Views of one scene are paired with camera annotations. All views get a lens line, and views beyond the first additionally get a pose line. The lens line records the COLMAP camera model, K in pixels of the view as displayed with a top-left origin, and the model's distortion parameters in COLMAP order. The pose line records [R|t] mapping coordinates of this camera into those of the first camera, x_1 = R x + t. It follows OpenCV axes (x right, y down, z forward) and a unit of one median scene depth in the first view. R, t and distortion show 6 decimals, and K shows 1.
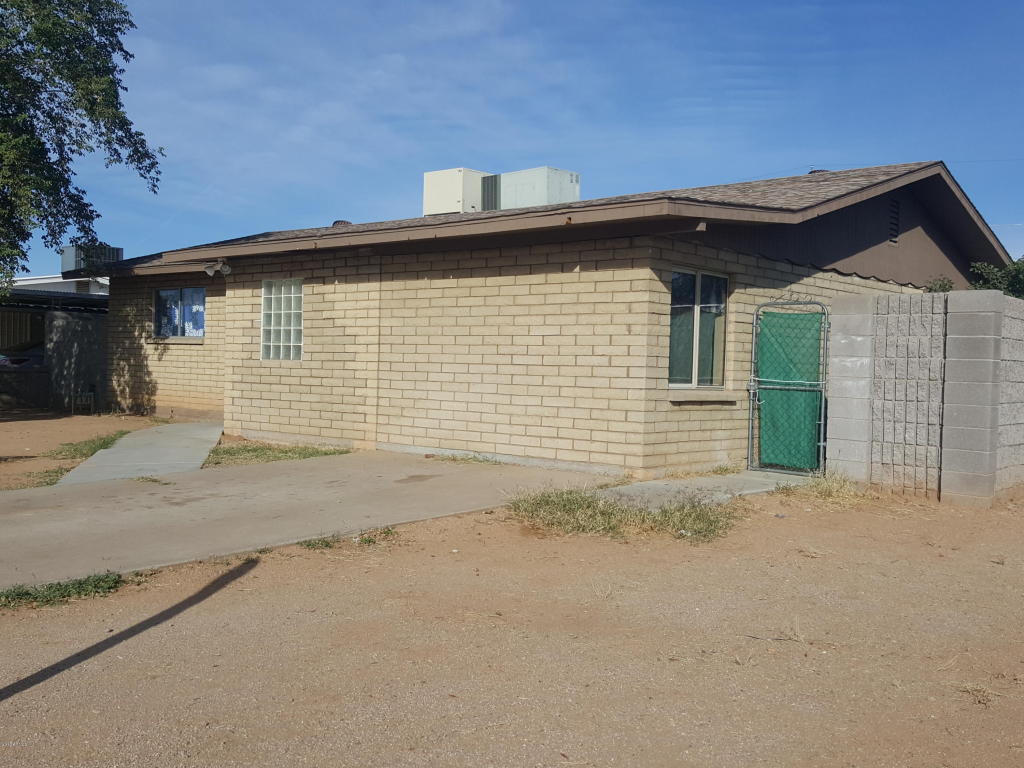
lens RADIAL K [[1018.9, 0, 512.6], [0, 1018.9, 386.6], [0, 0, 1]] dist [0.075749, 0.000000]
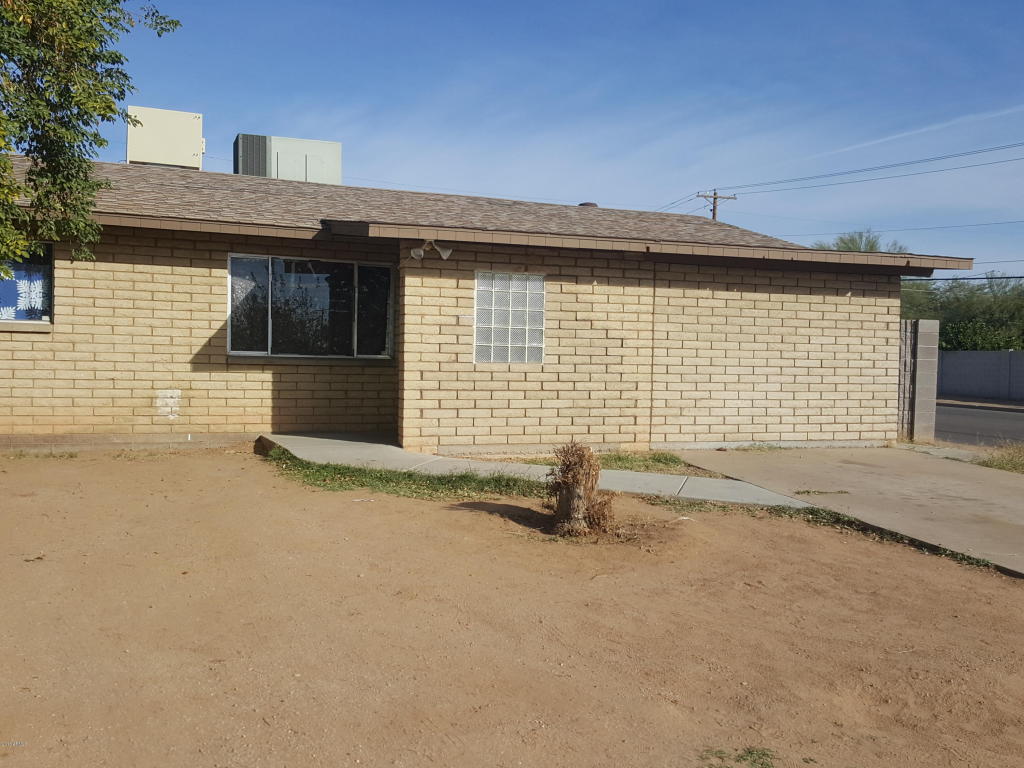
lens RADIAL K [[1018.9, 0, 512.7], [0, 1018.9, 382.4], [0, 0, 1]] dist [0.075749, 0.000000]
pose [[0.466507, -0.039409, 0.883639, -1.116424], [0.008460, 0.999160, 0.040095, -0.049425], [-0.884477, -0.011229, 0.466449, 0.646262]]
